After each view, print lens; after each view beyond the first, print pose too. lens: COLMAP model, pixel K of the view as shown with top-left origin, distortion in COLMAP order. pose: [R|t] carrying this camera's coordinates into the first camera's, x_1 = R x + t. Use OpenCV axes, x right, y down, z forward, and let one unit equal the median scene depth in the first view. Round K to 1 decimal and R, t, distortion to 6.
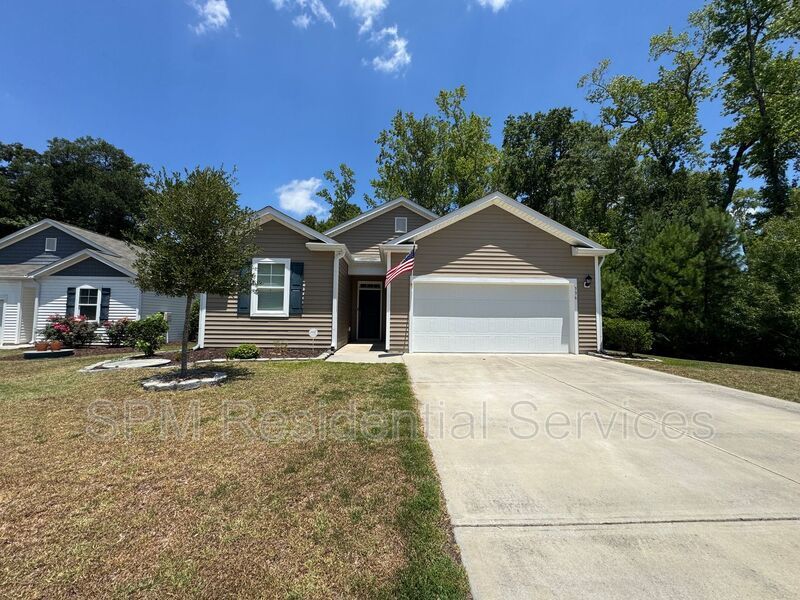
lens RADIAL K [[327.3, 0, 400.0], [0, 327.3, 300.0], [0, 0, 1]] dist [-0.000538, -0.000086]
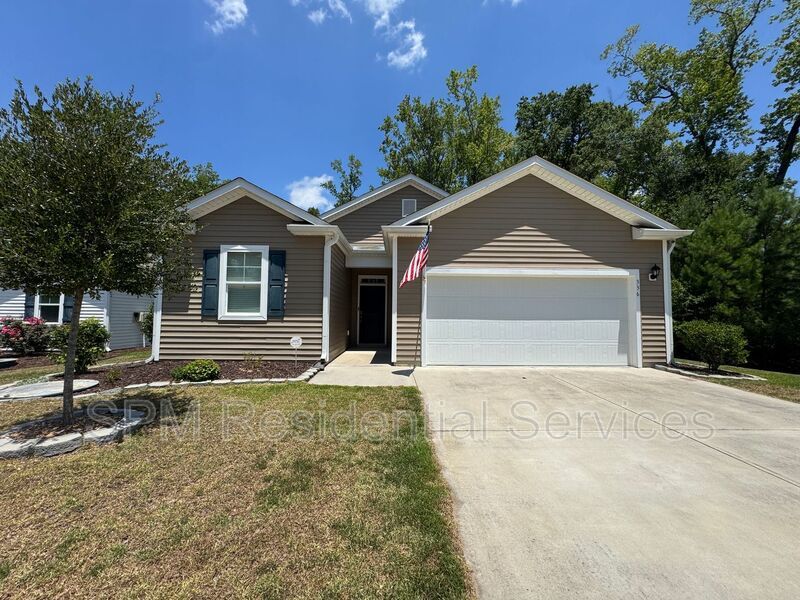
lens RADIAL K [[327.3, 0, 400.0], [0, 327.3, 300.0], [0, 0, 1]] dist [-0.000538, -0.000086]
pose [[0.999846, -0.004490, -0.016968, -0.009180], [0.004672, 0.999932, 0.010708, -0.003724], [0.016919, -0.010786, 0.999799, 0.218043]]
